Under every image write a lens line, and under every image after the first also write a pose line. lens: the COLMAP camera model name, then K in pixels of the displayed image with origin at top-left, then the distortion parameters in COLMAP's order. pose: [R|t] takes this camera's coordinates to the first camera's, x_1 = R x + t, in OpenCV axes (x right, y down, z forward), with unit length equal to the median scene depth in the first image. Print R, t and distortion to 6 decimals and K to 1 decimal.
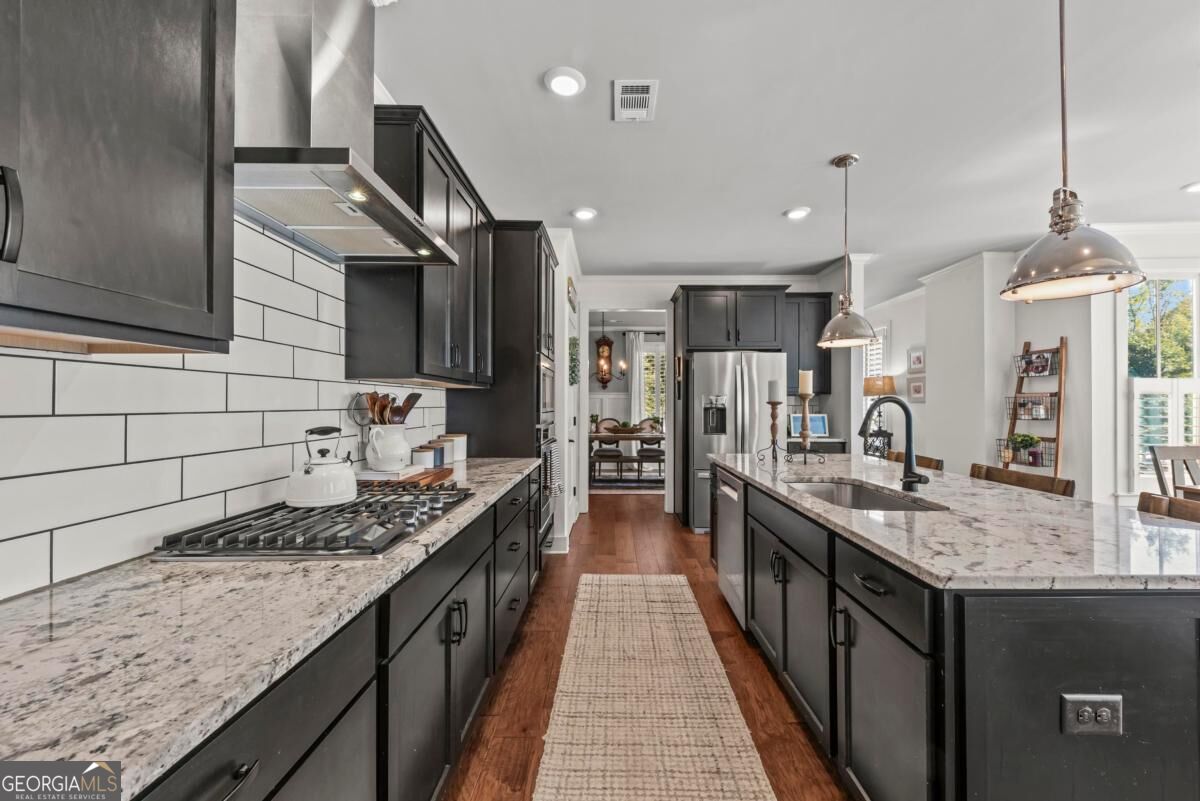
lens RADIAL K [[473.8, 0, 599.8], [0, 473.8, 402.1], [0, 0, 1]] dist [0.014018, -0.004436]
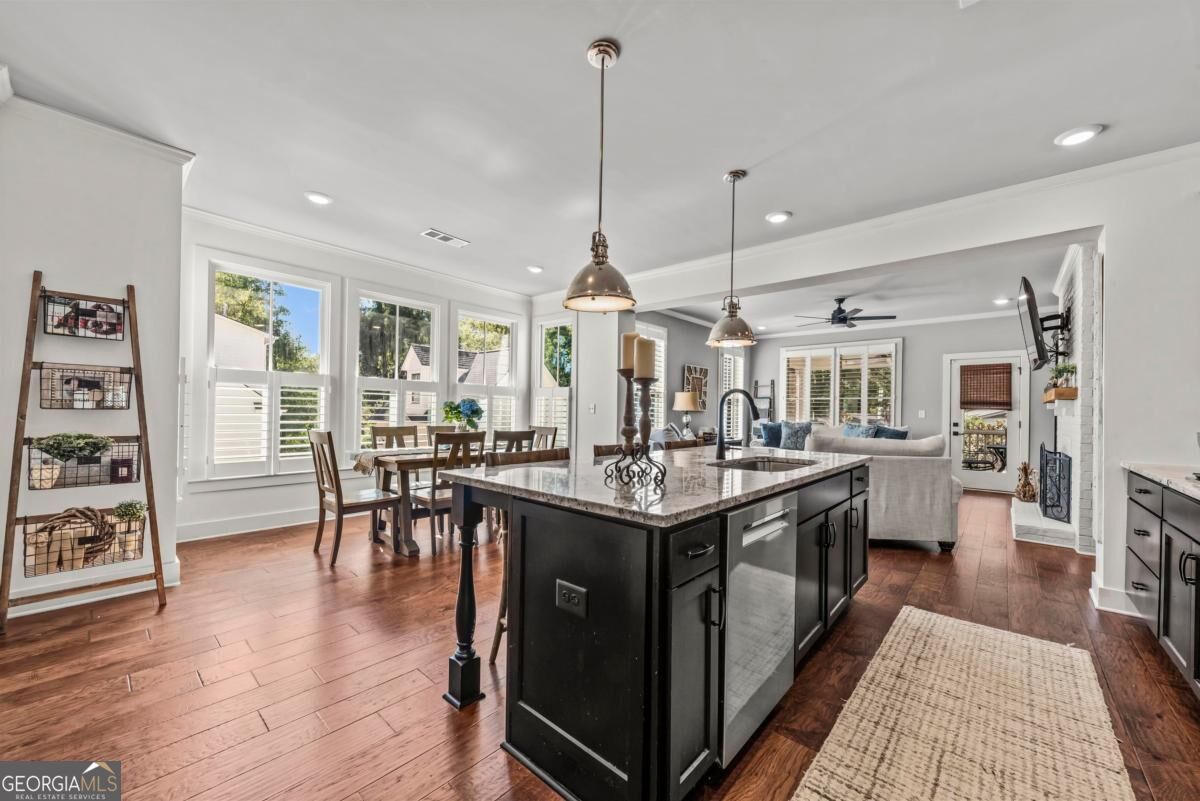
lens RADIAL K [[473.8, 0, 589.2], [0, 473.8, 407.2], [0, 0, 1]] dist [0.014018, -0.004436]
pose [[-0.771187, -0.004798, 0.636591, 0.072958], [-0.018559, 0.999716, -0.014947, 0.054865], [-0.636339, -0.023342, -0.771057, 1.867373]]
